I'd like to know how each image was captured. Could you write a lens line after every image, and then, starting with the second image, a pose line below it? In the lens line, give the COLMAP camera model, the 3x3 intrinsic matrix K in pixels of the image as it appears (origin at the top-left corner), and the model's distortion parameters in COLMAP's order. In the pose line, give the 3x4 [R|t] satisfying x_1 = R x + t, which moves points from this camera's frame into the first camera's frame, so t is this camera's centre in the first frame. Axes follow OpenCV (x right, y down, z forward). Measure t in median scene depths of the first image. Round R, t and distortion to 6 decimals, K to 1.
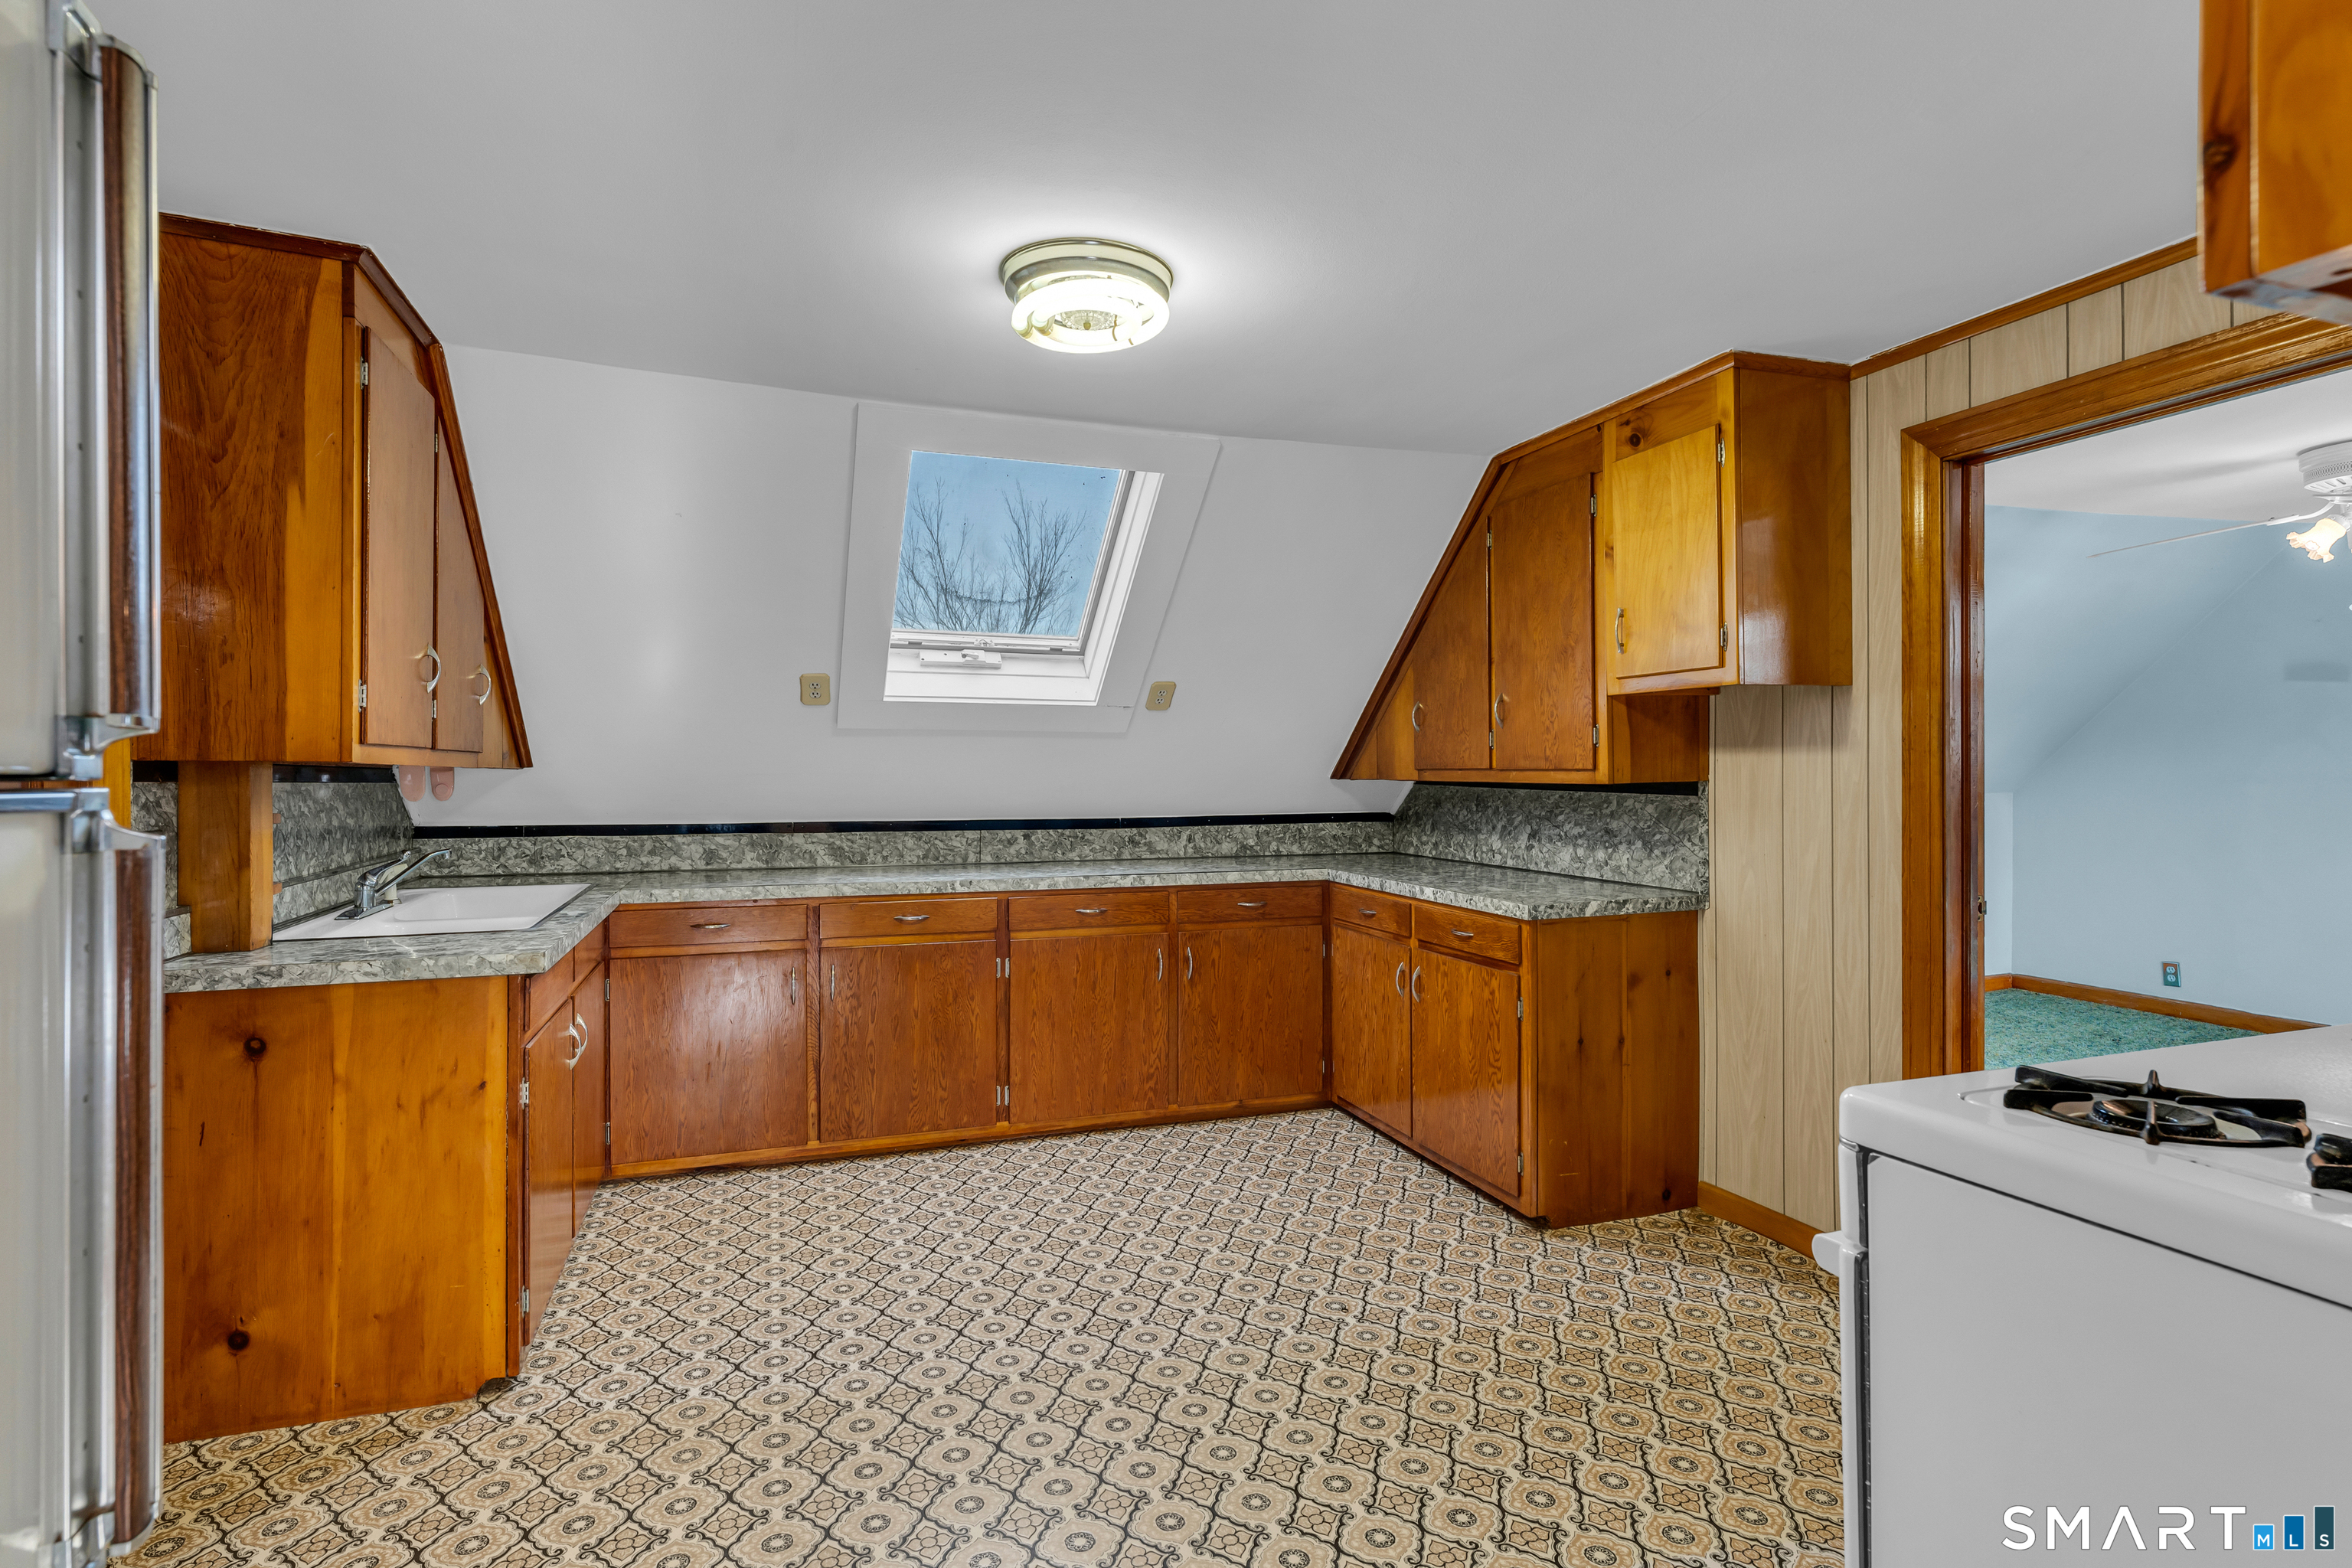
lens RADIAL K [[1178.3, 0, 1177.0], [0, 1178.3, 776.9], [0, 0, 1]] dist [0.000201, 0.000394]
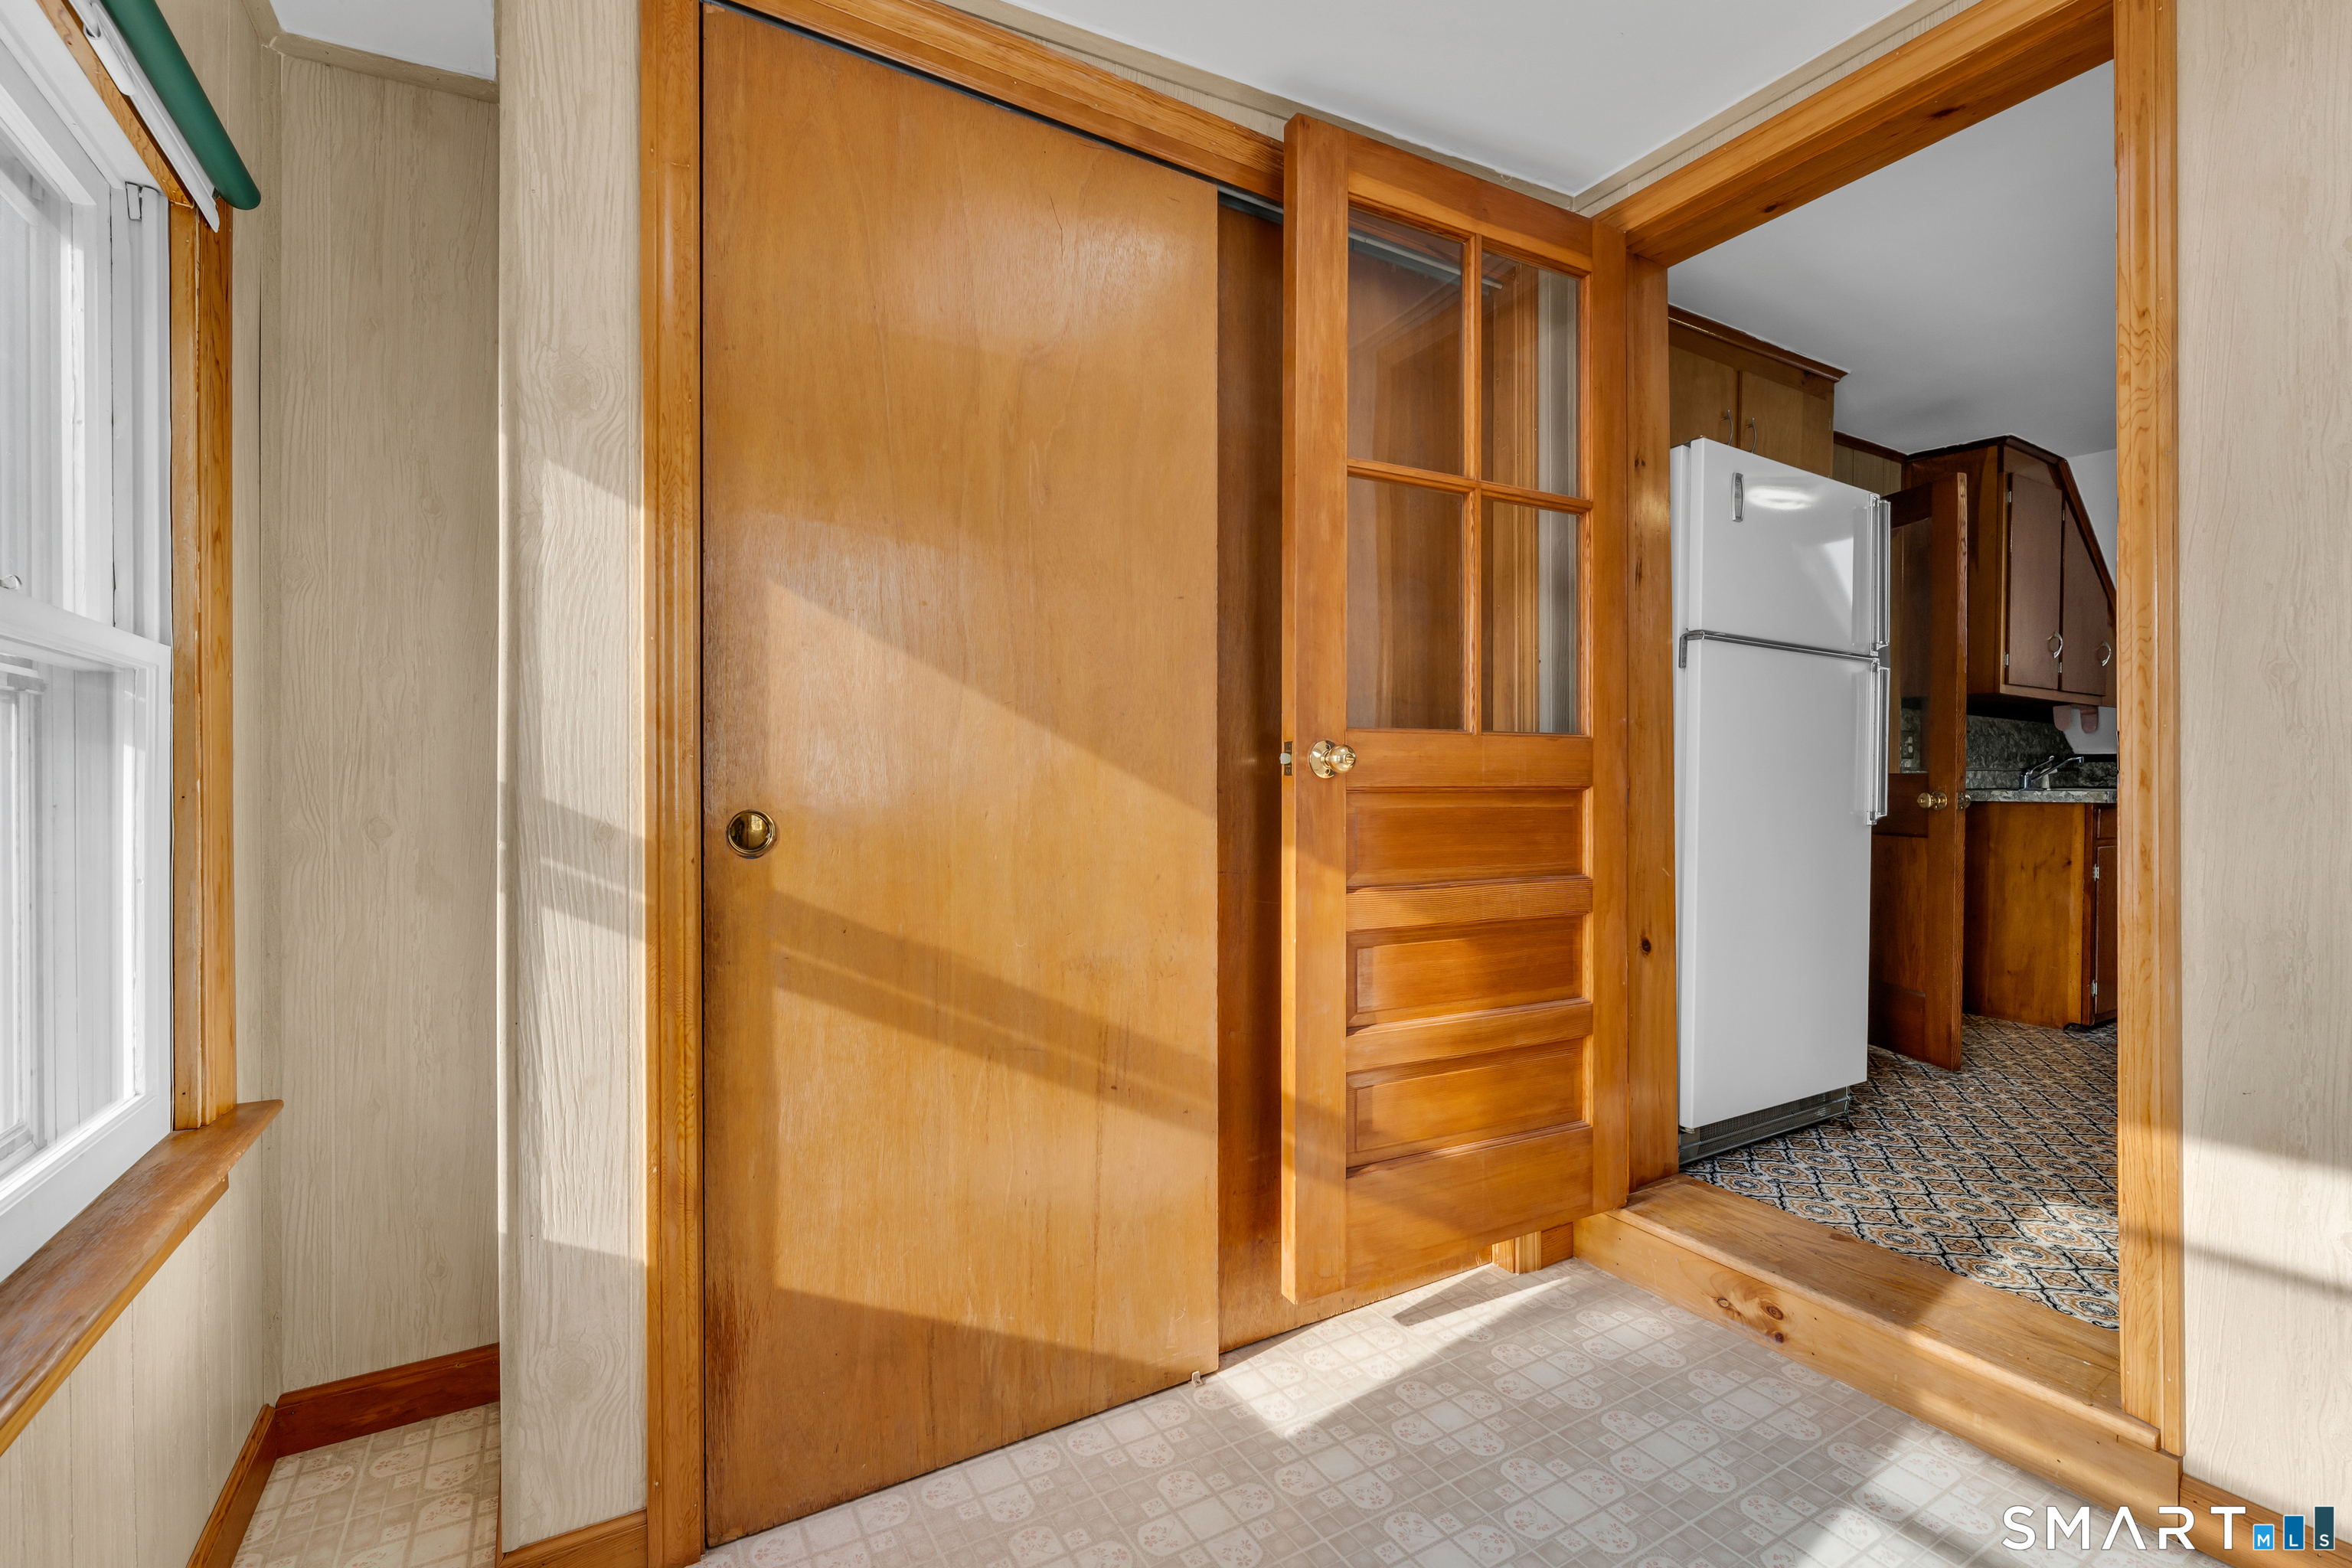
lens RADIAL K [[1035.2, 0, 1184.0], [0, 1035.2, 790.4], [0, 0, 1]] dist [-0.003184, -0.000282]
pose [[0.218131, 0.008485, -0.975883, 0.411916], [-0.007301, 0.999948, 0.007063, 0.087207], [0.975892, 0.005585, 0.218181, -0.425673]]
